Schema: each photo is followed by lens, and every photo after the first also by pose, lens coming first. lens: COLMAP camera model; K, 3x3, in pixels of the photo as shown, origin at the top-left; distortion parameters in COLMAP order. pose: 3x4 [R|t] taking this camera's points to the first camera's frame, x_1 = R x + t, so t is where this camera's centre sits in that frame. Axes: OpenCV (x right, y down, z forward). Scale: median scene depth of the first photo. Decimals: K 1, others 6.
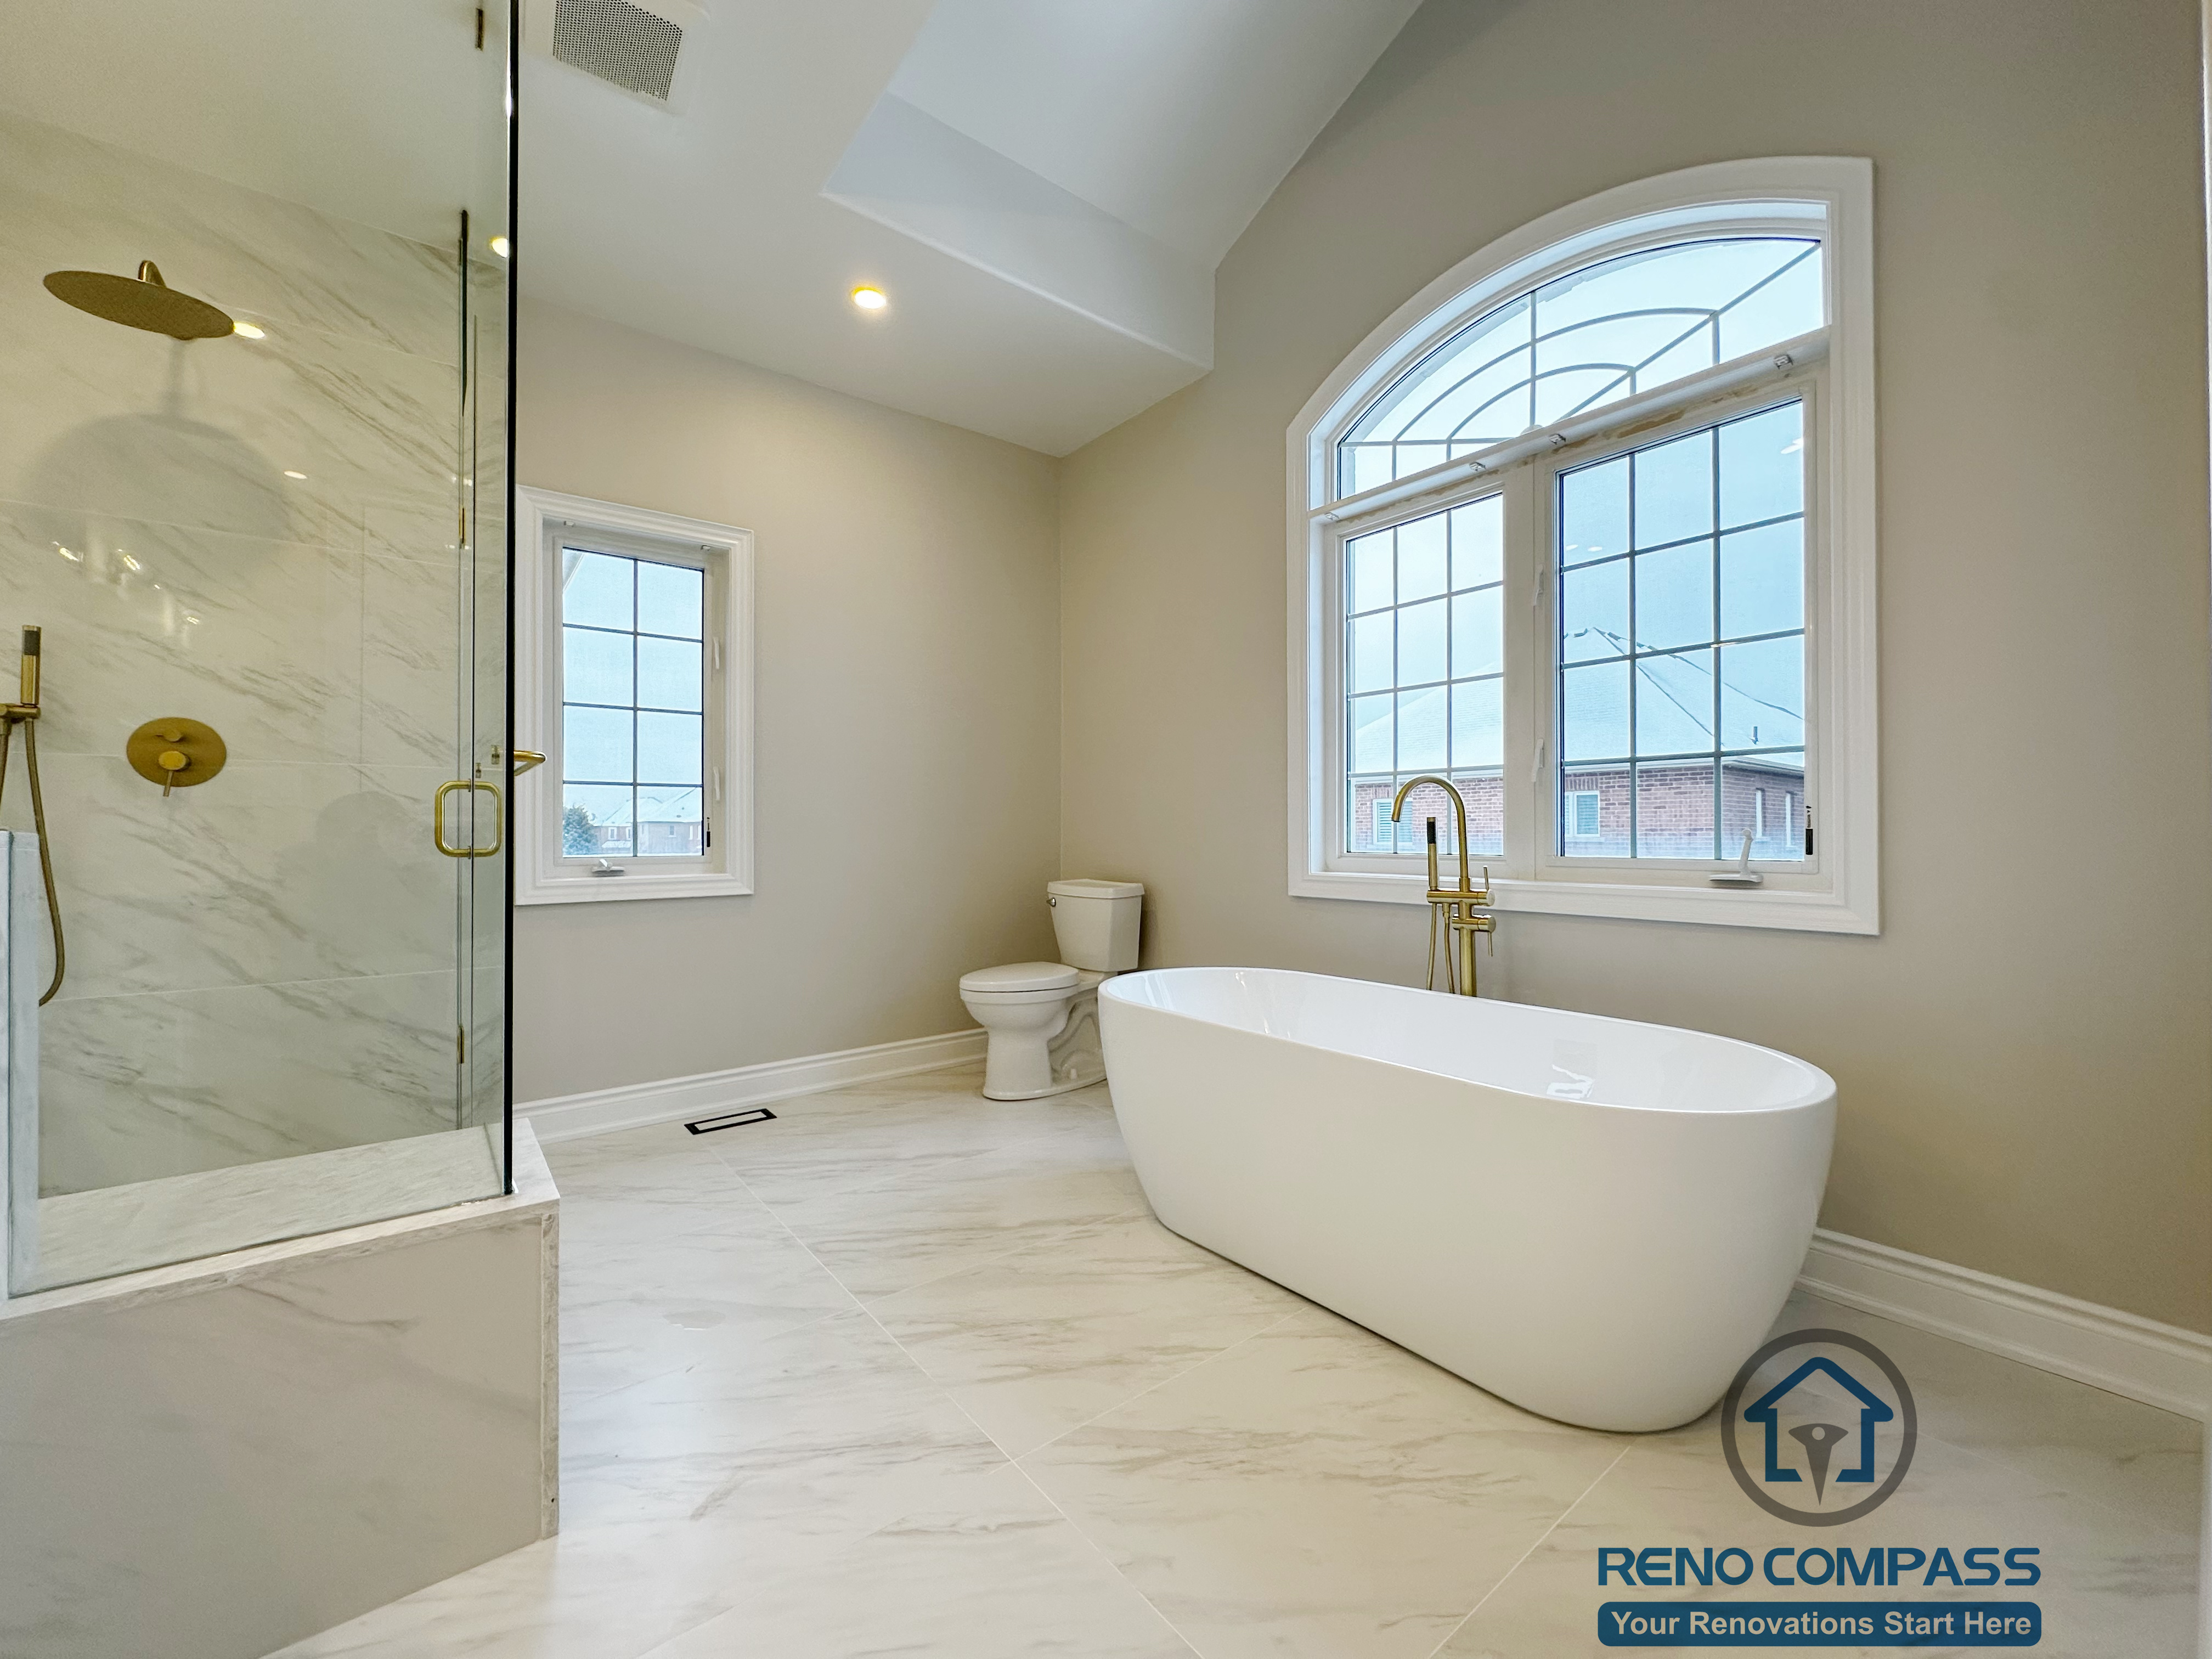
lens RADIAL K [[883.5, 0, 1105.9], [0, 883.5, 826.8], [0, 0, 1]] dist [-0.004330, 0.001079]
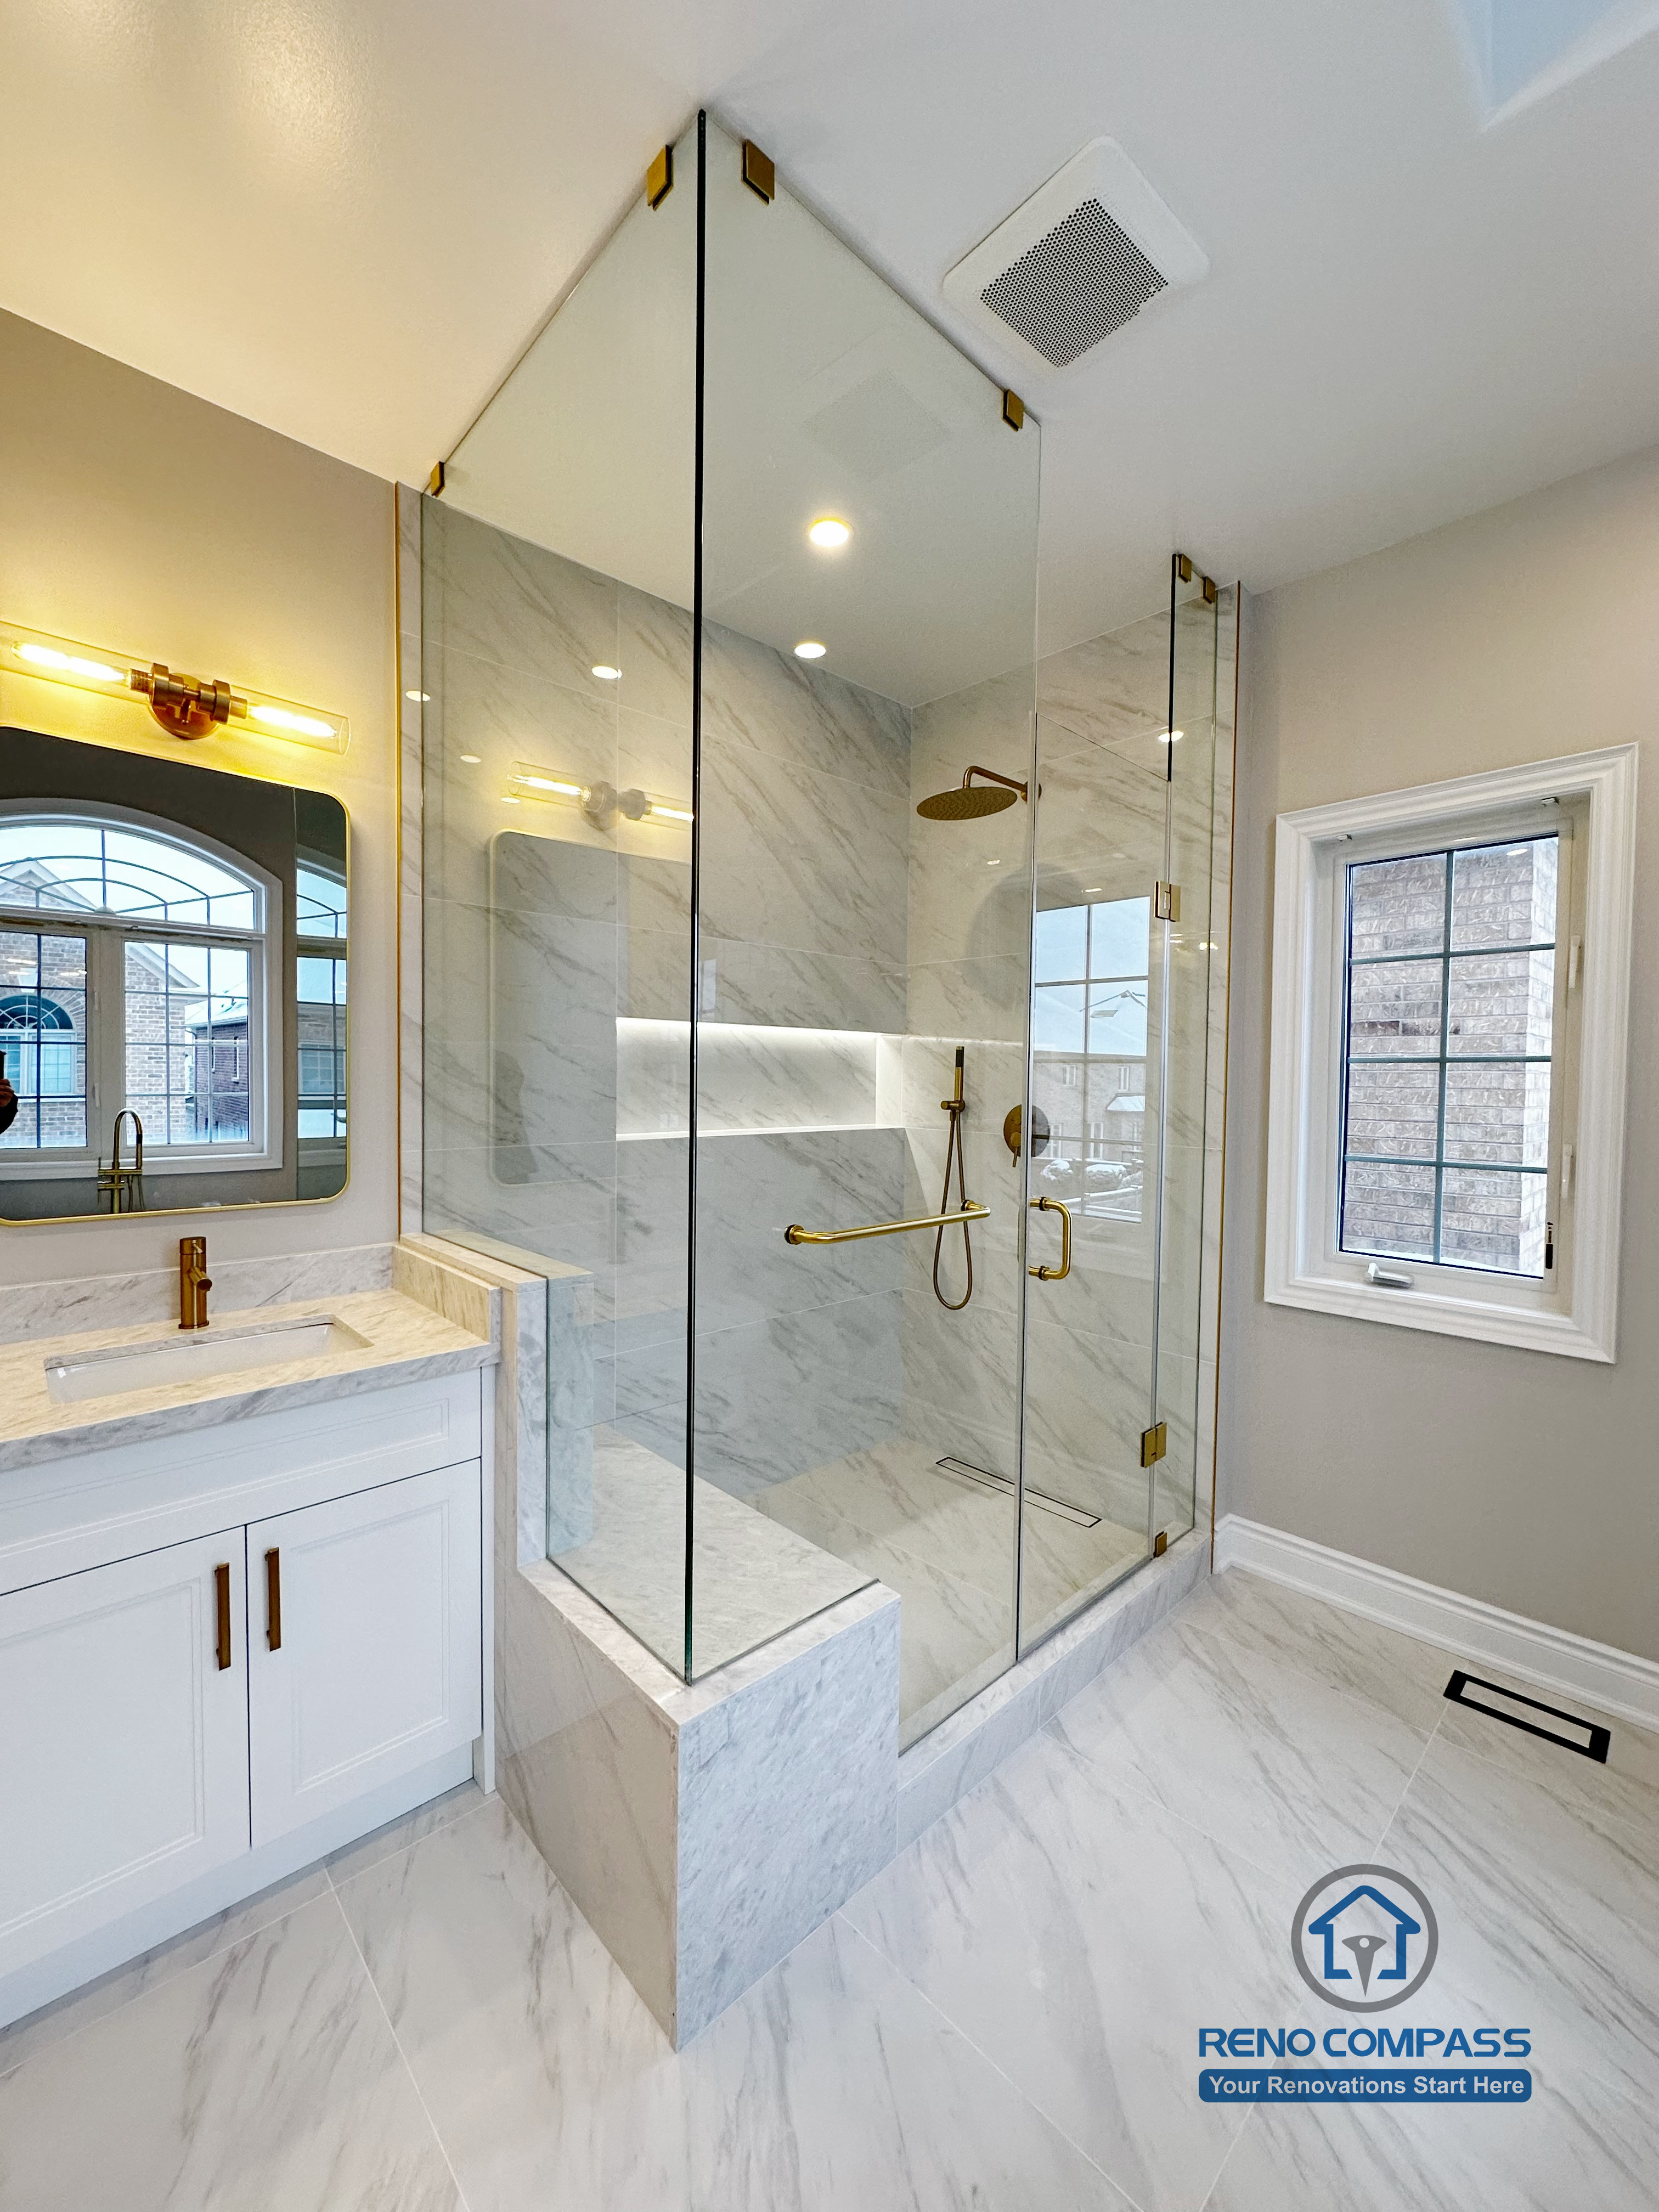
lens RADIAL K [[883.5, 0, 833.3], [0, 883.5, 1105.3], [0, 0, 1]] dist [-0.004330, 0.001079]
pose [[0.095756, 0.035210, -0.994782, 0.182614], [-0.003561, 0.999380, 0.035030, -0.160019], [0.995398, 0.000188, 0.095822, 0.577737]]
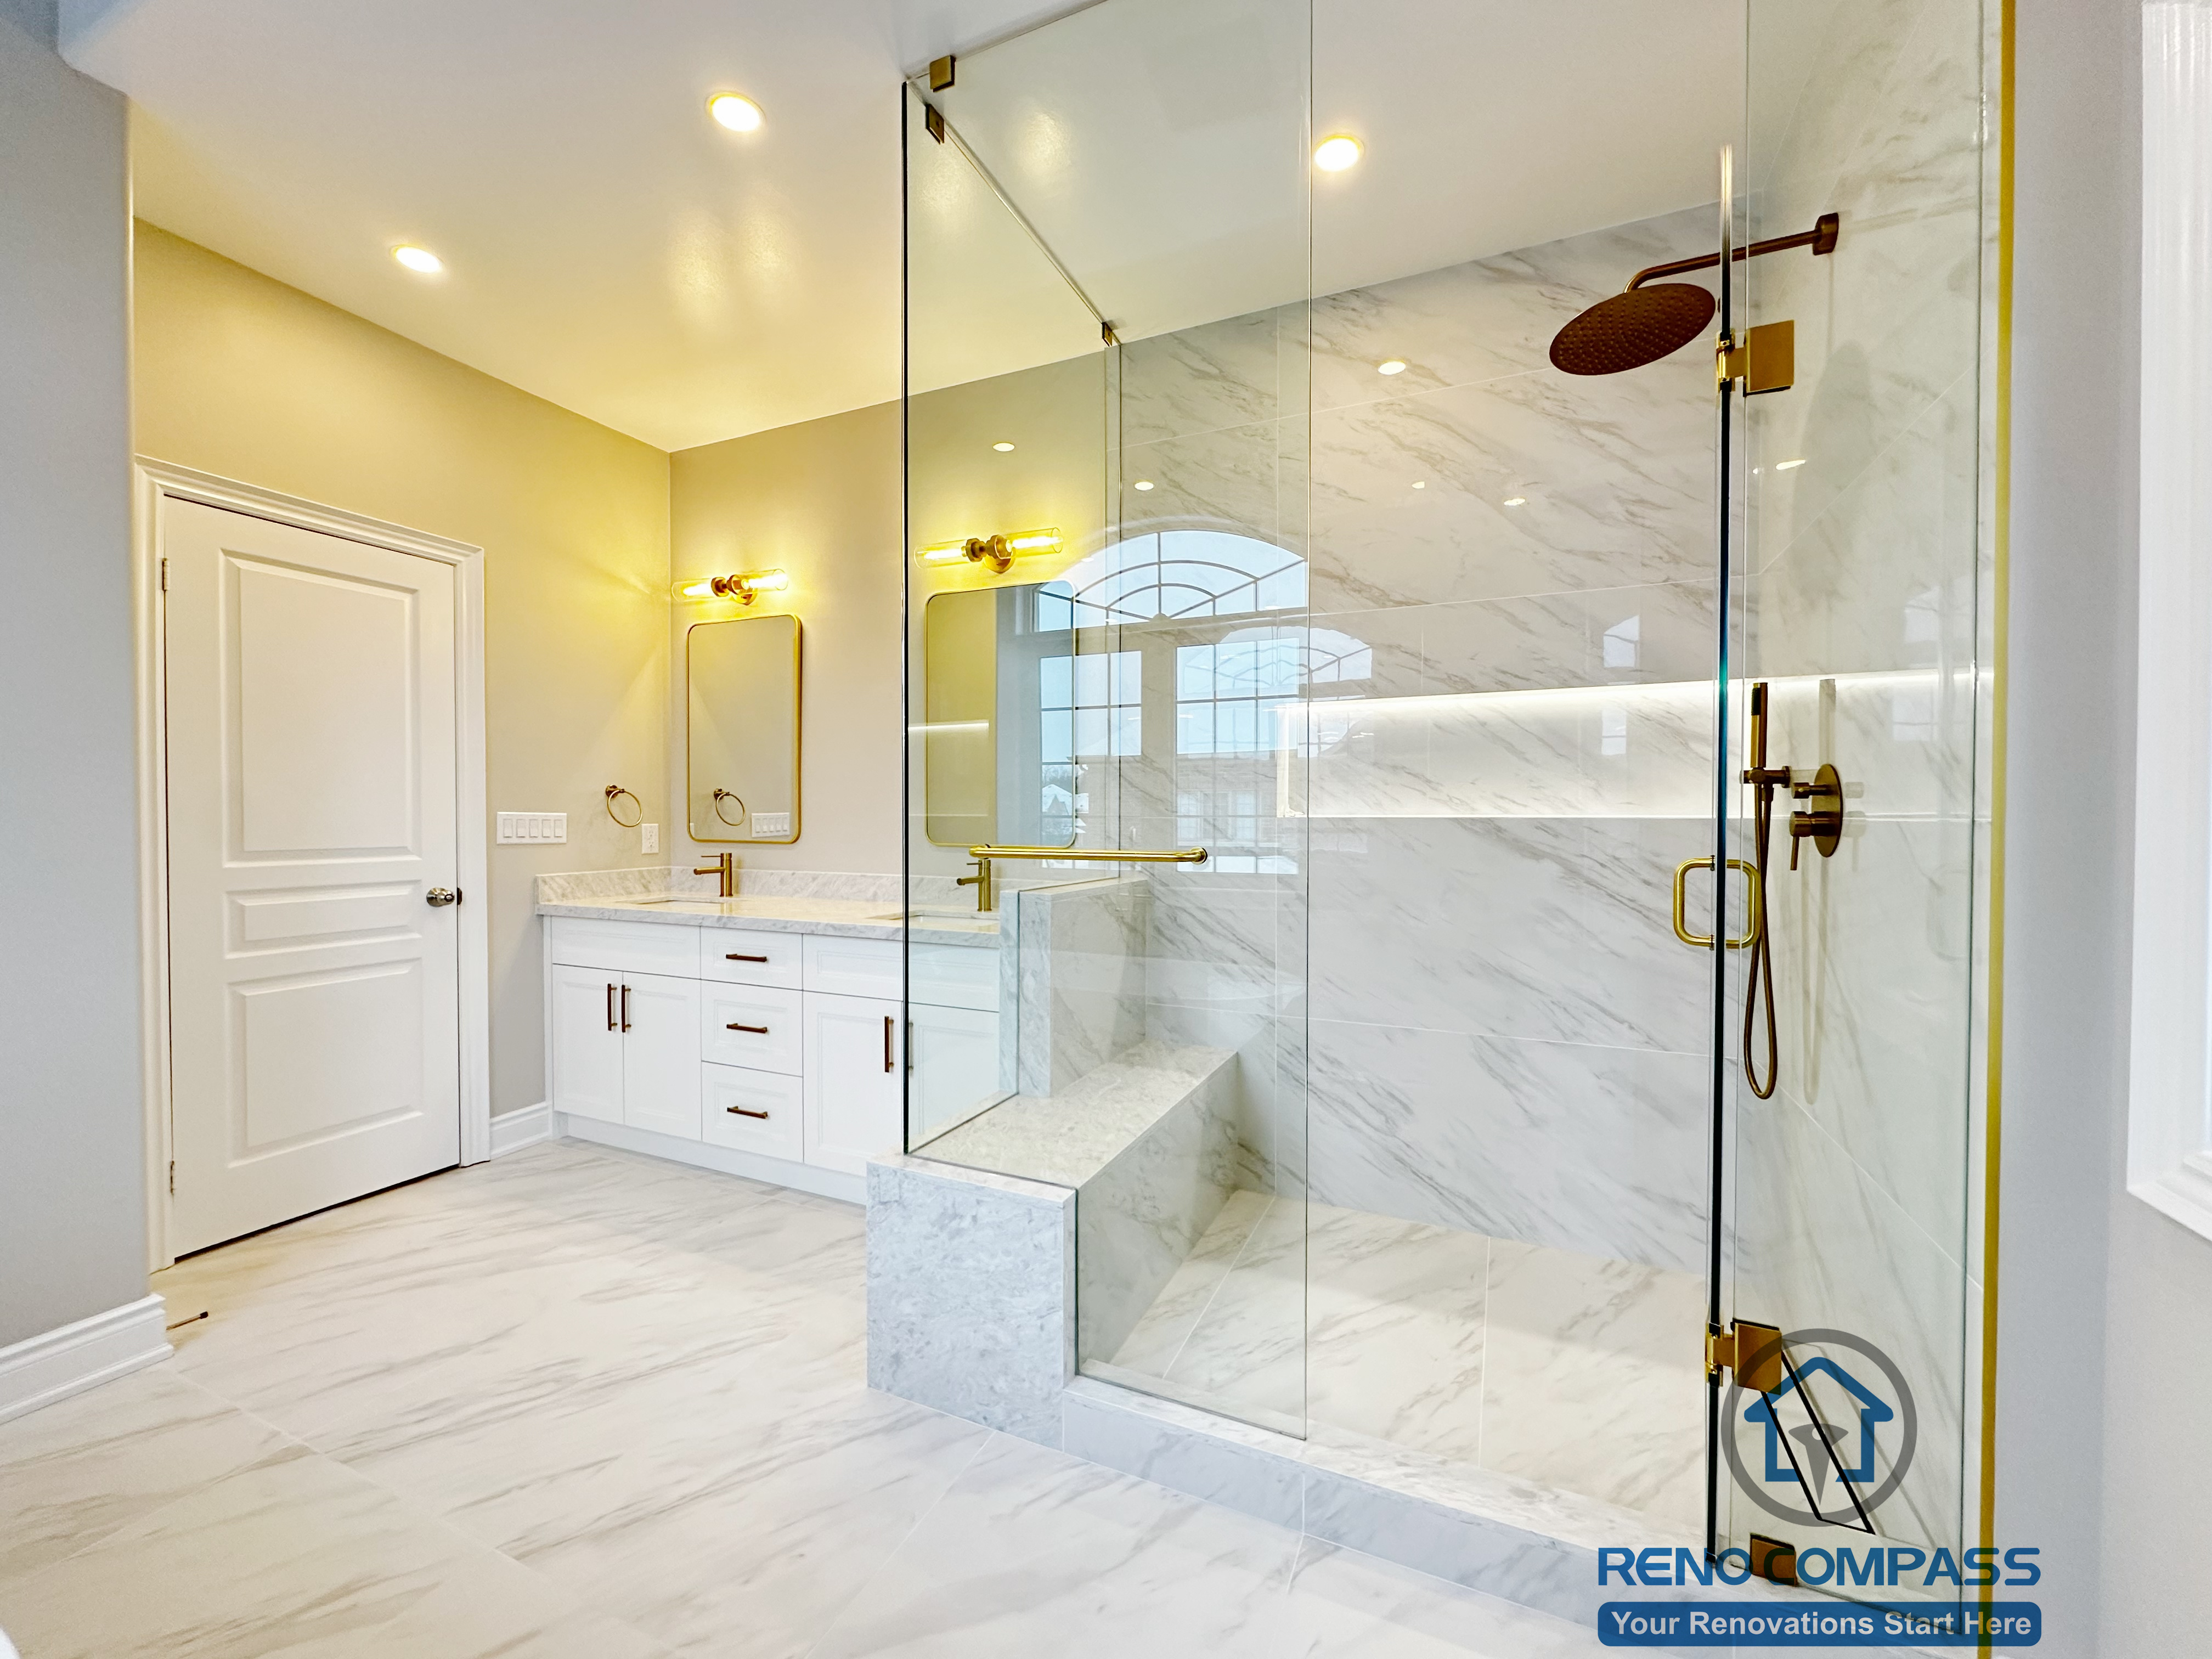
lens RADIAL K [[883.5, 0, 1105.3], [0, 883.5, 828.0], [0, 0, 1]] dist [-0.004330, 0.001079]
pose [[-0.888322, 0.006497, -0.459174, -0.163356], [0.003807, 0.999970, 0.006784, -0.075105], [0.459205, 0.004278, -0.888320, 1.331881]]
